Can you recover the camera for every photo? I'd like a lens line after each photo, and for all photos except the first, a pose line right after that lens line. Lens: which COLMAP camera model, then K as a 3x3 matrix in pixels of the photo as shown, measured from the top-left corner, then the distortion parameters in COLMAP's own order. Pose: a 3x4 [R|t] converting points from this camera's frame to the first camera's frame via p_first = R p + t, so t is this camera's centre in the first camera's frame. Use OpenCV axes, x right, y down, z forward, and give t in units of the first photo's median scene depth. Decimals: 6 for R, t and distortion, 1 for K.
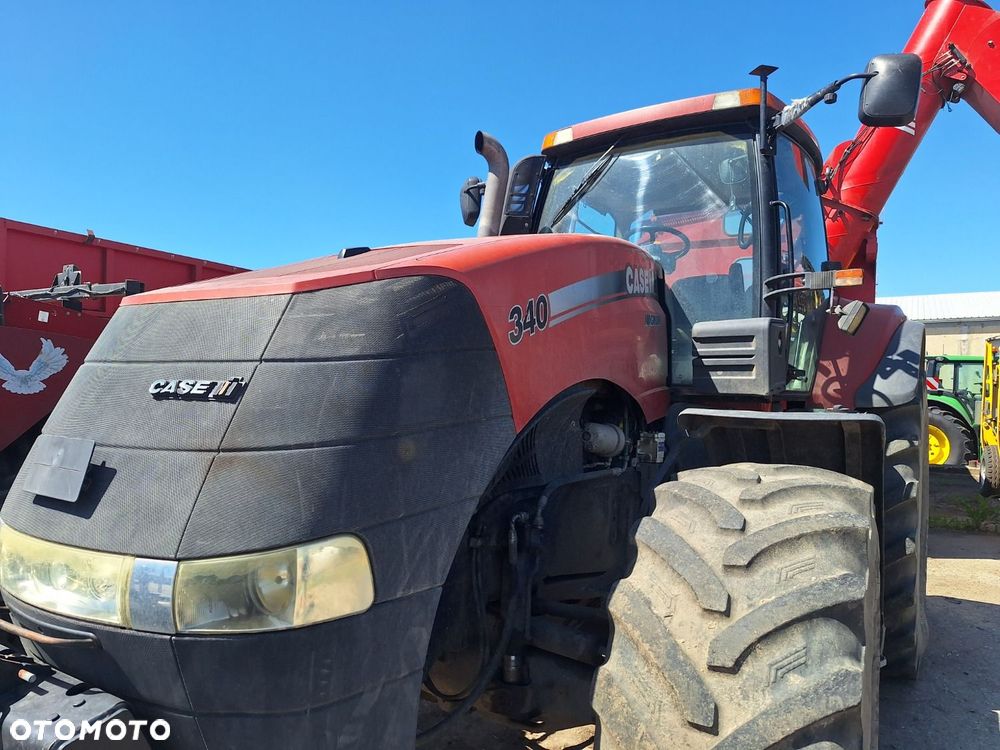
lens RADIAL K [[695.4, 0, 497.5], [0, 695.4, 378.2], [0, 0, 1]] dist [0.064162, -0.070555]
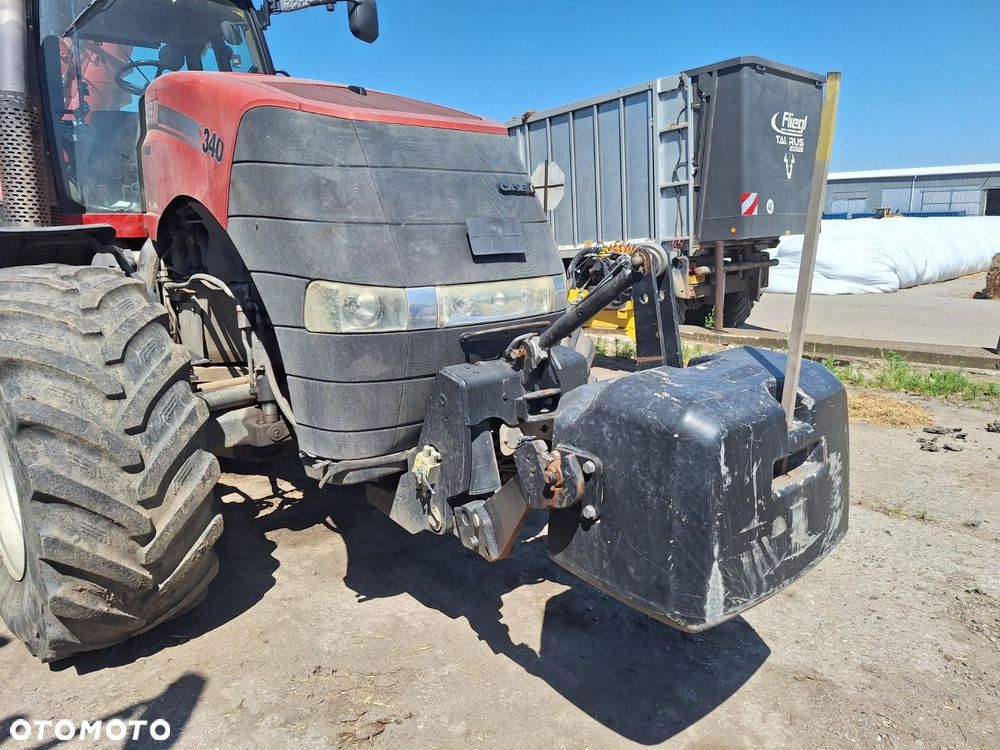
lens RADIAL K [[695.4, 0, 500.3], [0, 695.4, 373.9], [0, 0, 1]] dist [0.064162, -0.070555]
pose [[0.262469, -0.215011, 0.940681, -1.262512], [0.027539, 0.976131, 0.215429, 0.052180], [-0.964547, -0.030638, 0.262126, 0.326214]]
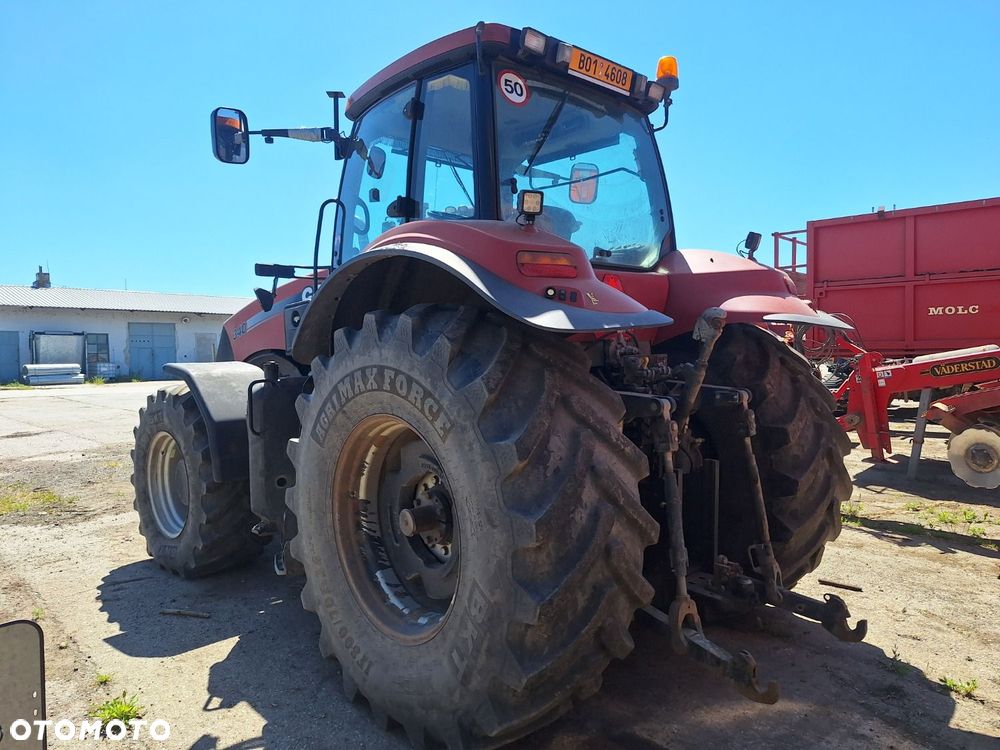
lens RADIAL K [[695.4, 0, 515.0], [0, 695.4, 379.3], [0, 0, 1]] dist [0.064162, -0.070555]
pose [[-0.237747, 0.030572, -0.970846, 2.223061], [0.029995, 0.999259, 0.024122, 0.071005], [0.970864, -0.023385, -0.238488, 2.319423]]
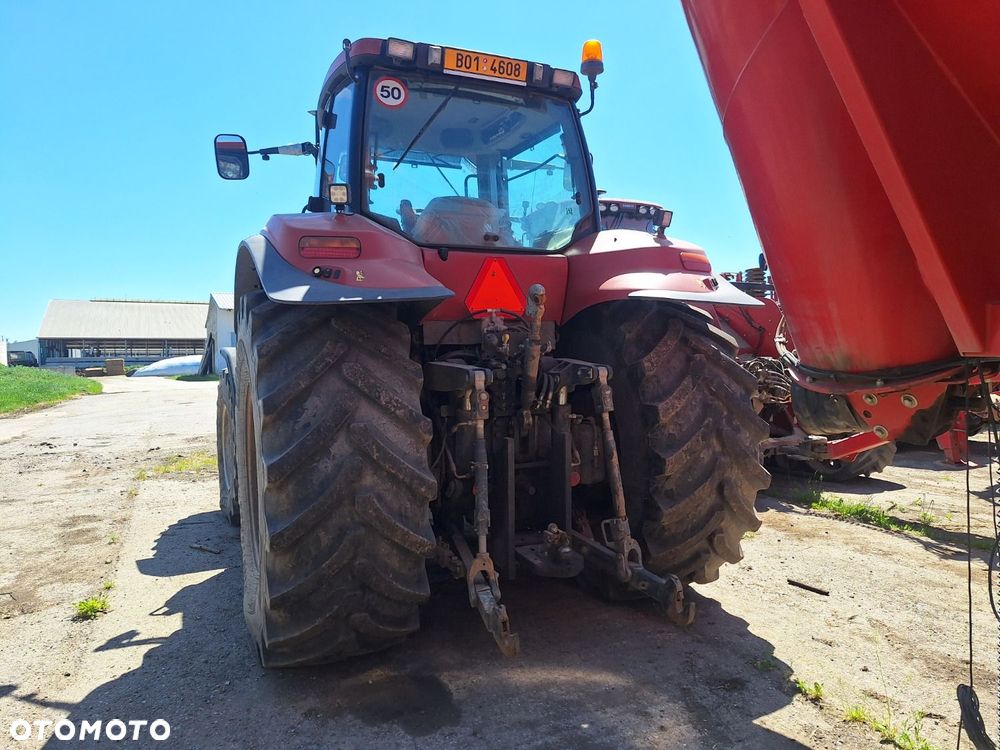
lens RADIAL K [[695.4, 0, 508.3], [0, 695.4, 377.1], [0, 0, 1]] dist [0.064162, -0.070555]
pose [[-0.534634, 0.022851, -0.844775, 2.037635], [0.023183, 0.999655, 0.012368, 0.143428], [0.844766, -0.012972, -0.534979, 3.052558]]
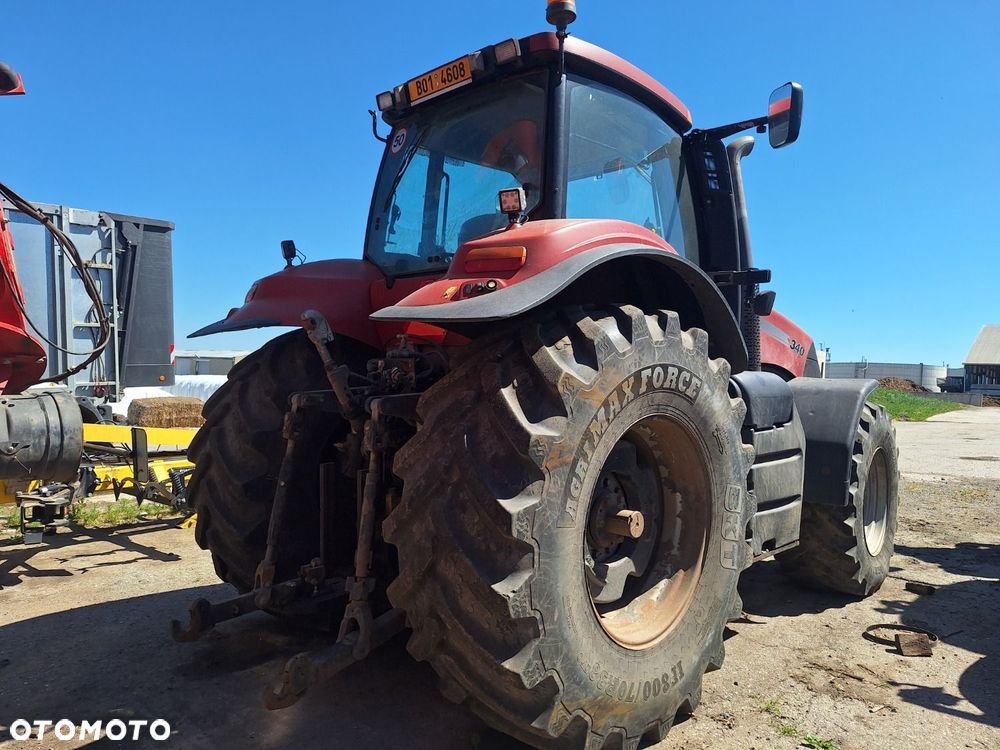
lens RADIAL K [[695.4, 0, 502.4], [0, 695.4, 382.5], [0, 0, 1]] dist [0.064162, -0.070555]
pose [[-0.981162, -0.039406, 0.189126, 0.226012], [-0.040986, 0.999150, -0.004449, 0.110949], [-0.188790, -0.012117, -0.981943, 3.637190]]
